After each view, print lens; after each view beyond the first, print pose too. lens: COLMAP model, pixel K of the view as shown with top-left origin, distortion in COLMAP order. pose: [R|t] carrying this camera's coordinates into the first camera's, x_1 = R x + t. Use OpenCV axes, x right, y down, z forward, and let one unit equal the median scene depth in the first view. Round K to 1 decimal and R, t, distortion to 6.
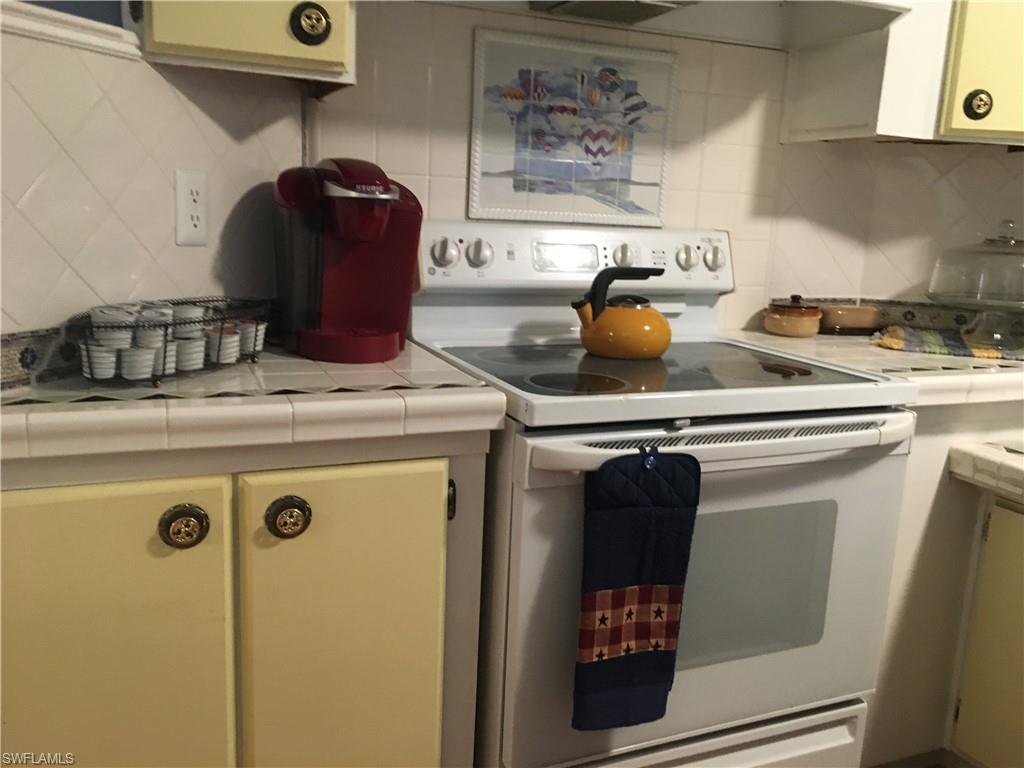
lens RADIAL K [[869.5, 0, 515.2], [0, 869.5, 389.6], [0, 0, 1]] dist [0.063348, -0.090996]
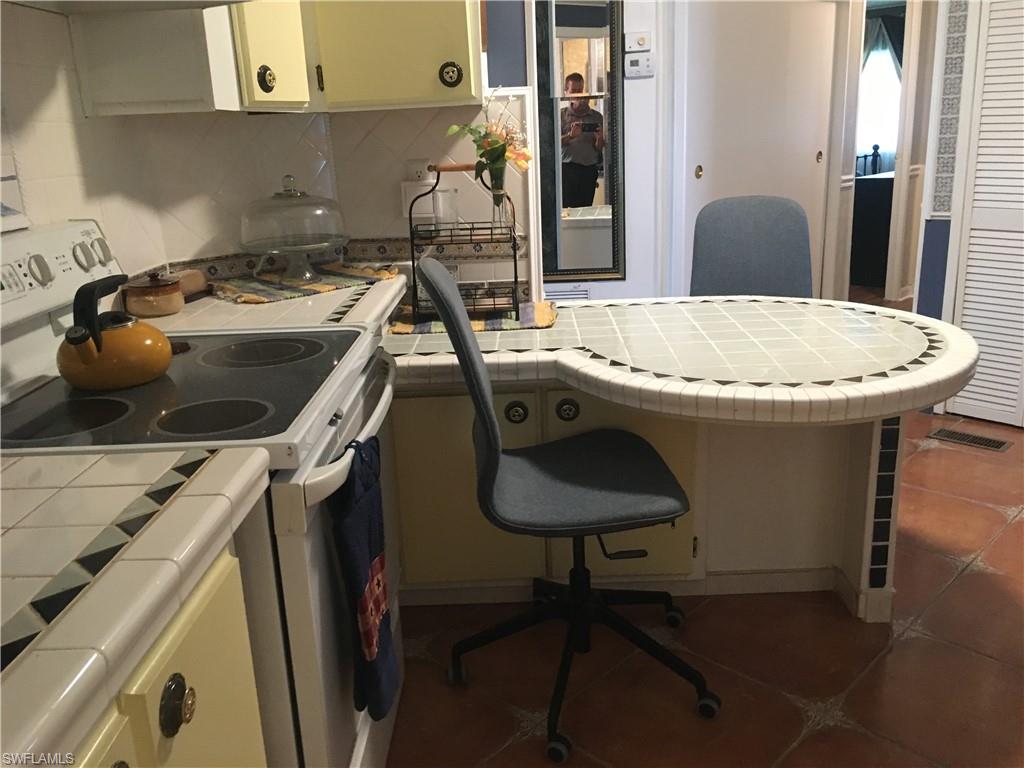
lens RADIAL K [[869.5, 0, 515.2], [0, 869.5, 389.6], [0, 0, 1]] dist [0.063348, -0.090996]
pose [[0.394398, -0.322032, 0.860666, -0.424193], [0.239057, 0.940294, 0.242279, -0.131544], [-0.887300, 0.110193, 0.447834, 0.223334]]
